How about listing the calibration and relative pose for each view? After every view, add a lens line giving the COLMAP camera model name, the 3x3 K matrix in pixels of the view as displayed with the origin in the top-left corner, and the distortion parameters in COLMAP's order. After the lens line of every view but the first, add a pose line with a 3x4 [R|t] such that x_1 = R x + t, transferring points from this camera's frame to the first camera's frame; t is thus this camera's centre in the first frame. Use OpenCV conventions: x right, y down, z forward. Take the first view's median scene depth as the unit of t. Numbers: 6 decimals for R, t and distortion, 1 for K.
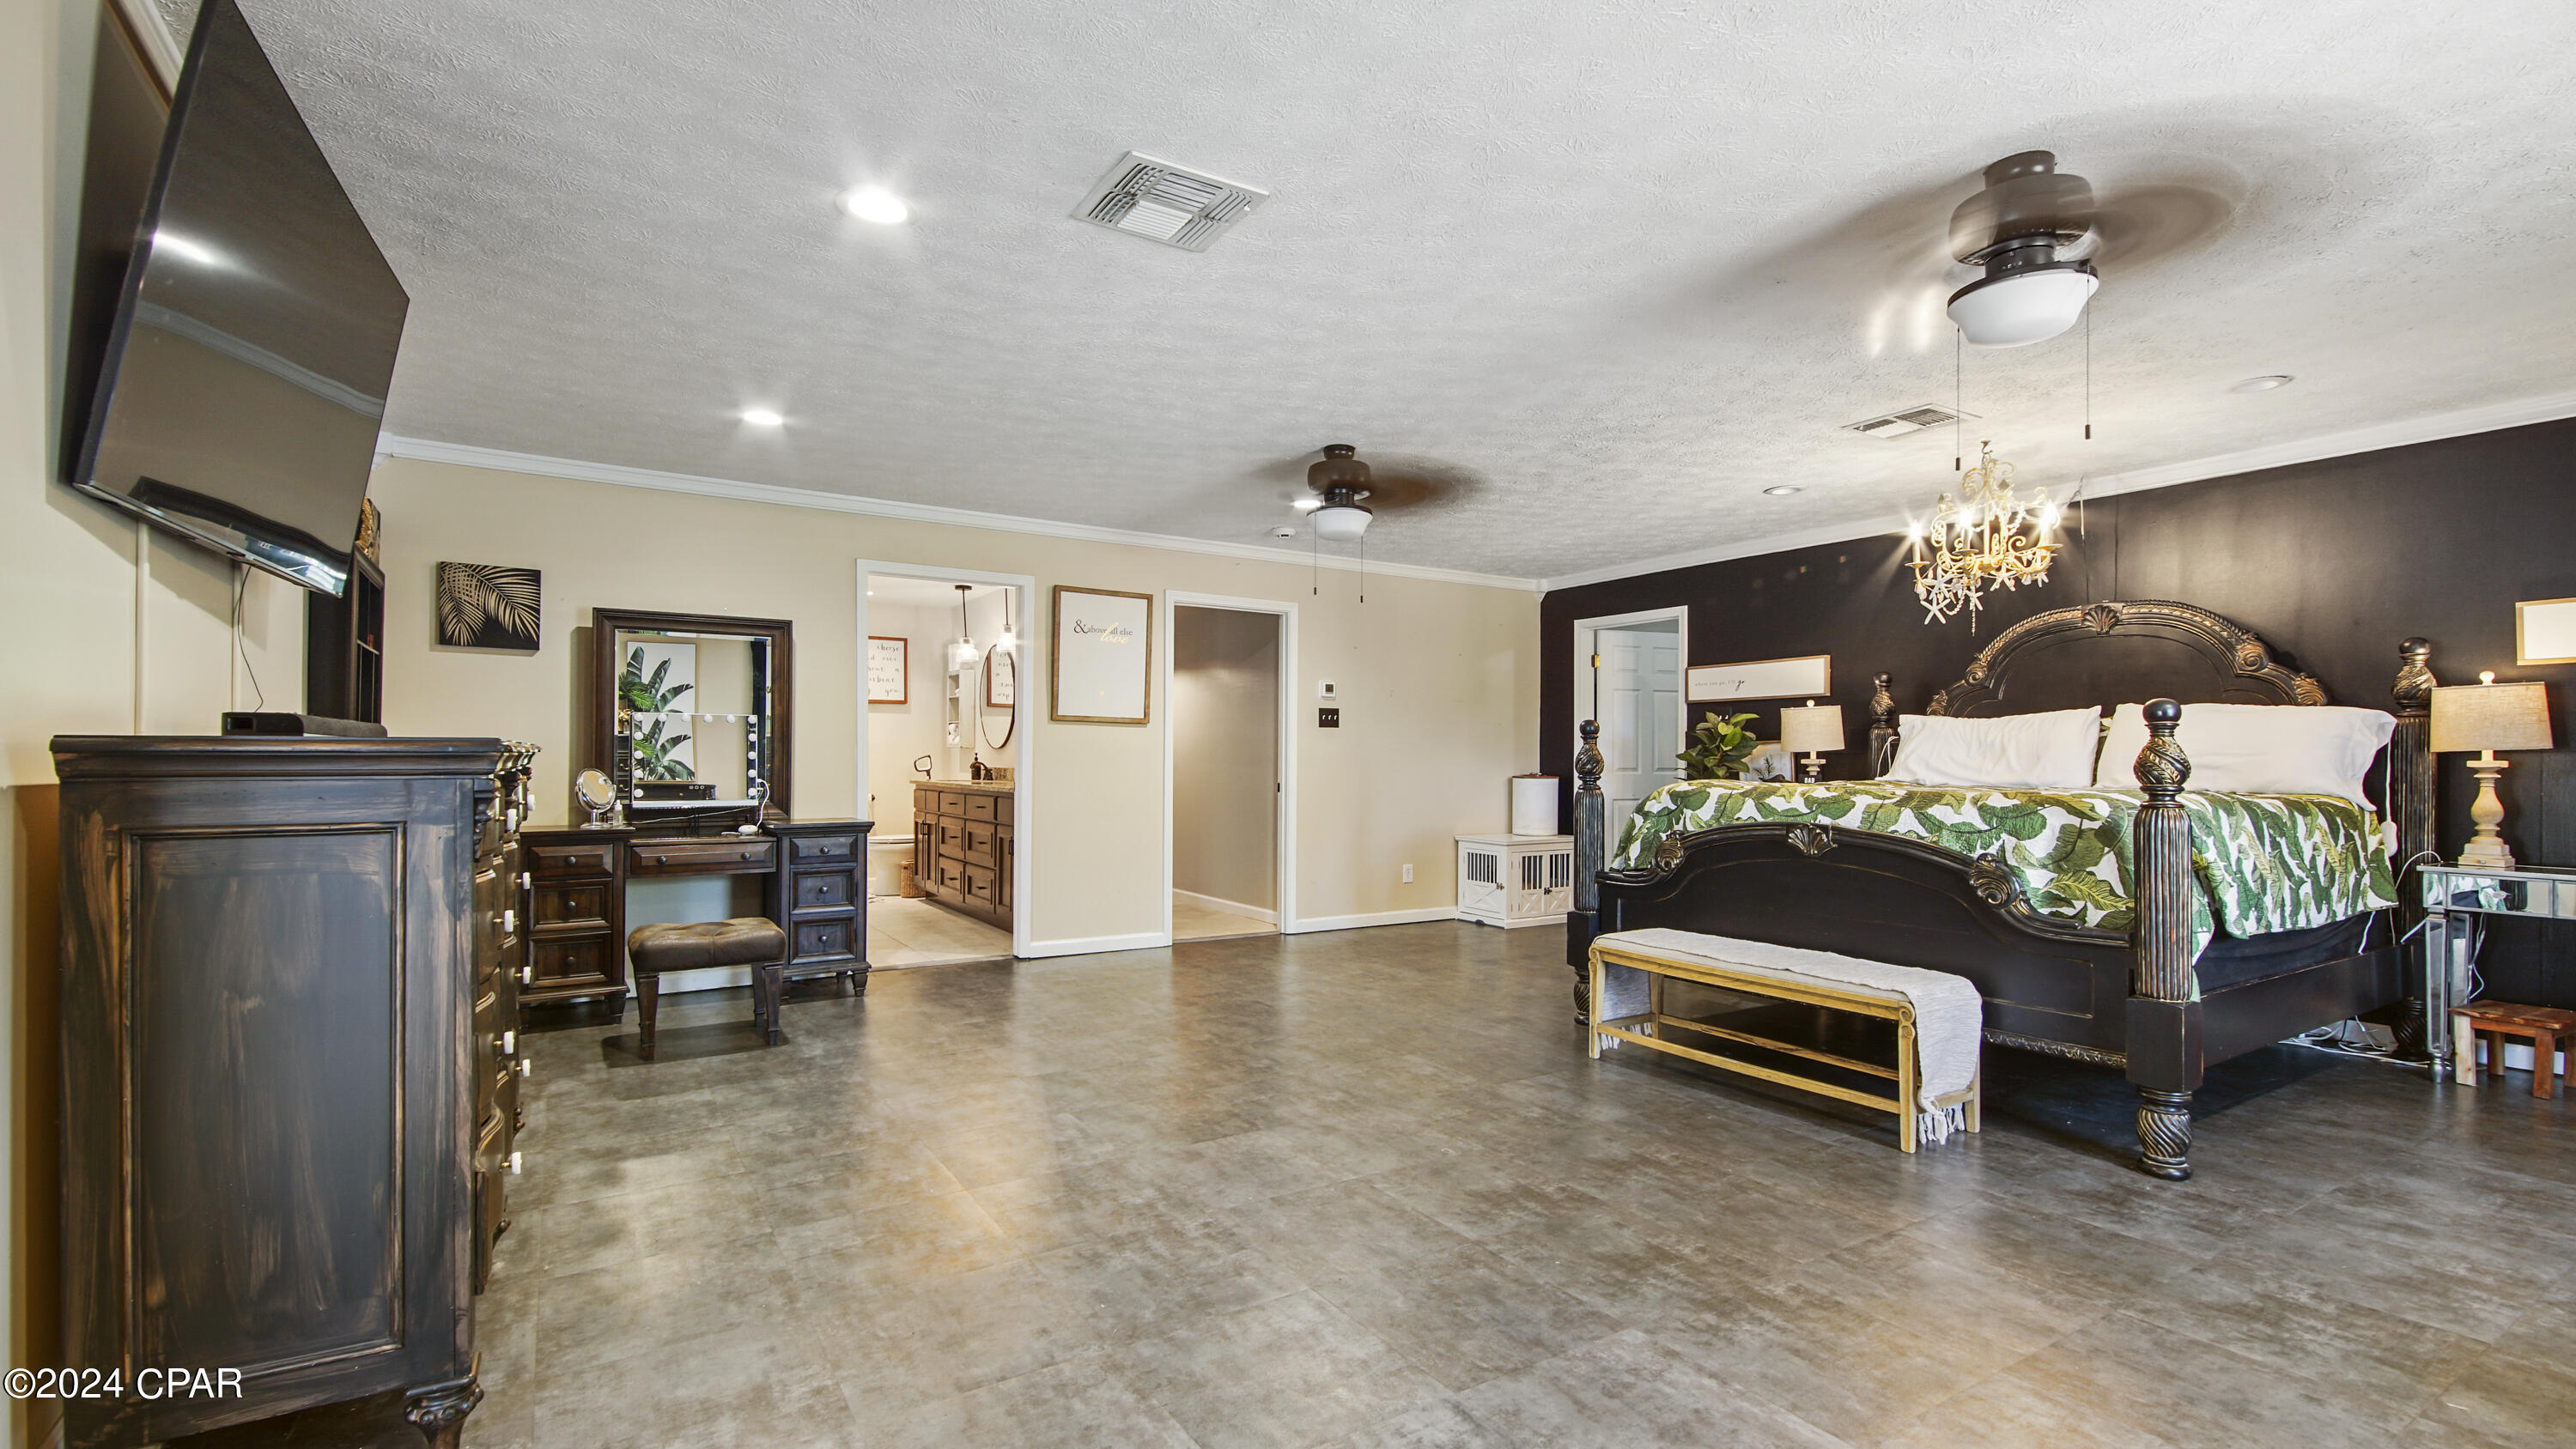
lens RADIAL K [[1125.0, 0, 1305.2], [0, 1125.0, 748.3], [0, 0, 1]] dist [0.026926, -0.016908]
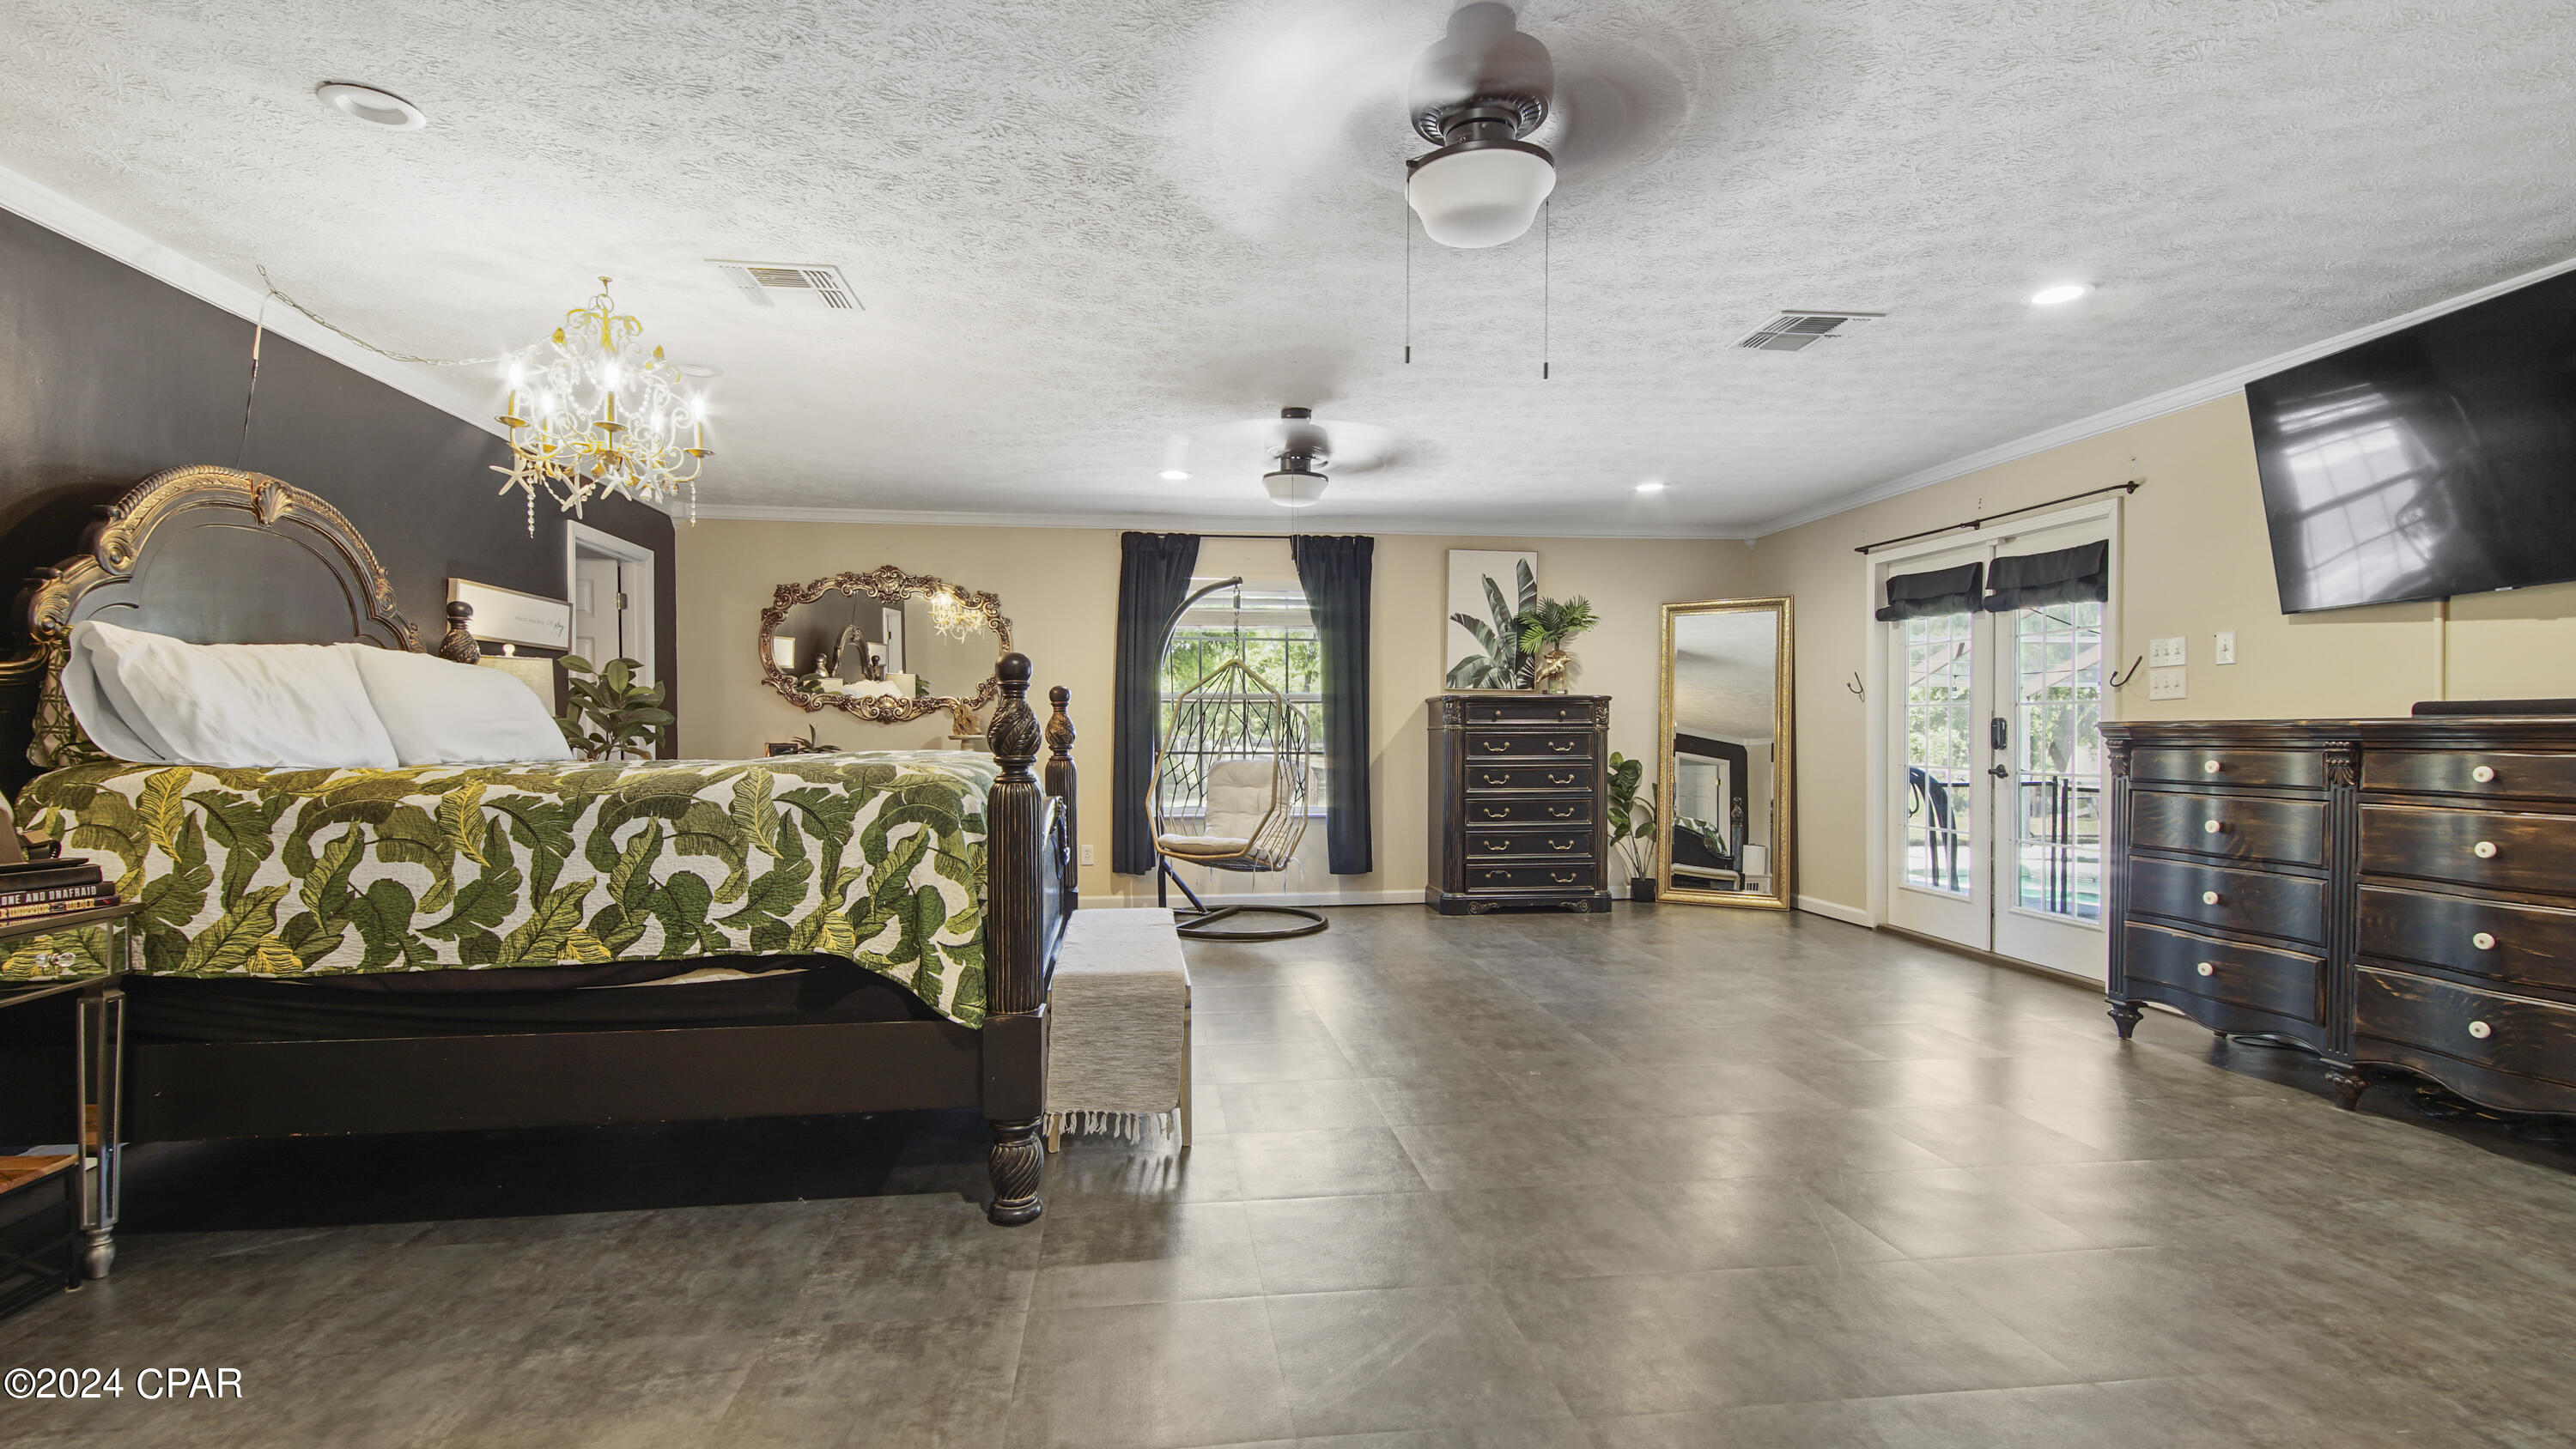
lens RADIAL K [[1125.0, 0, 1275.8], [0, 1125.0, 725.6], [0, 0, 1]] dist [0.026926, -0.016908]
pose [[-0.889884, -0.001447, 0.456184, -0.139490], [-0.008629, 0.999869, -0.013663, 0.022169], [-0.456105, -0.016095, -0.889781, 1.862018]]
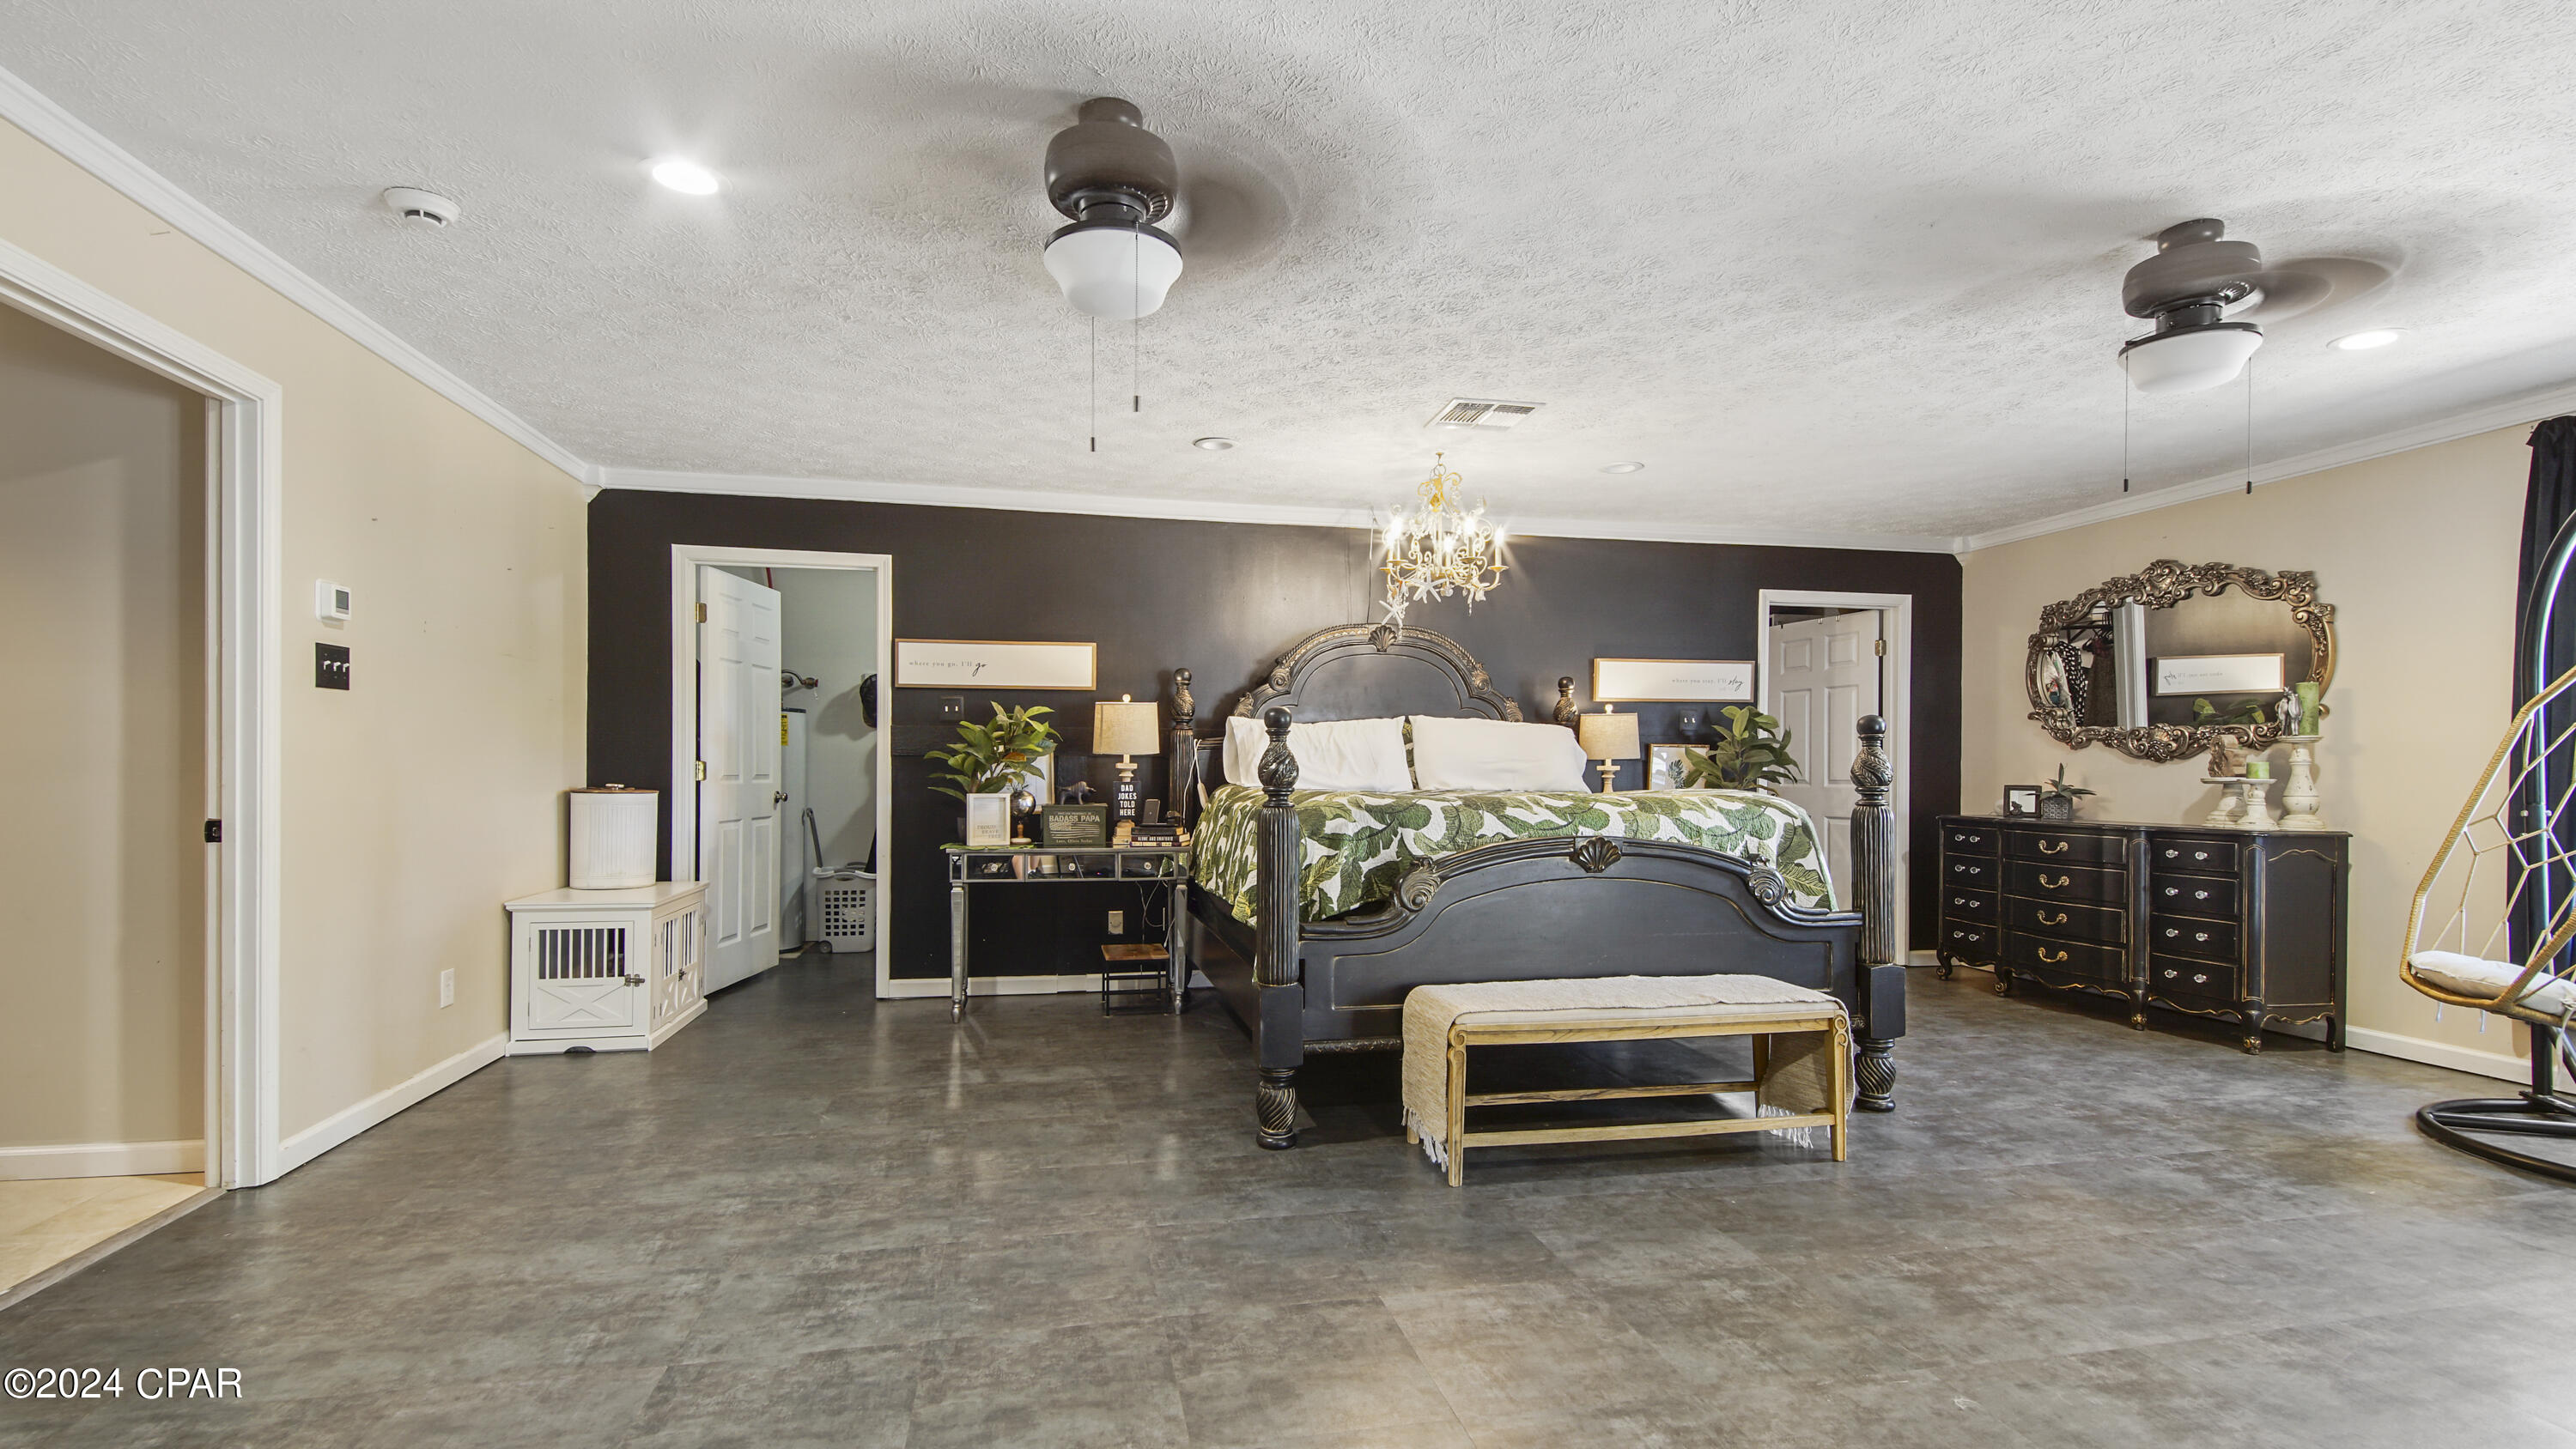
lens RADIAL K [[1125.0, 0, 1283.8], [0, 1125.0, 761.1], [0, 0, 1]] dist [0.026926, -0.016908]
pose [[0.367917, 0.003054, 0.929854, -0.513202], [-0.012502, 0.999920, 0.001663, 0.009035], [-0.929775, -0.012237, 0.367925, 0.977794]]
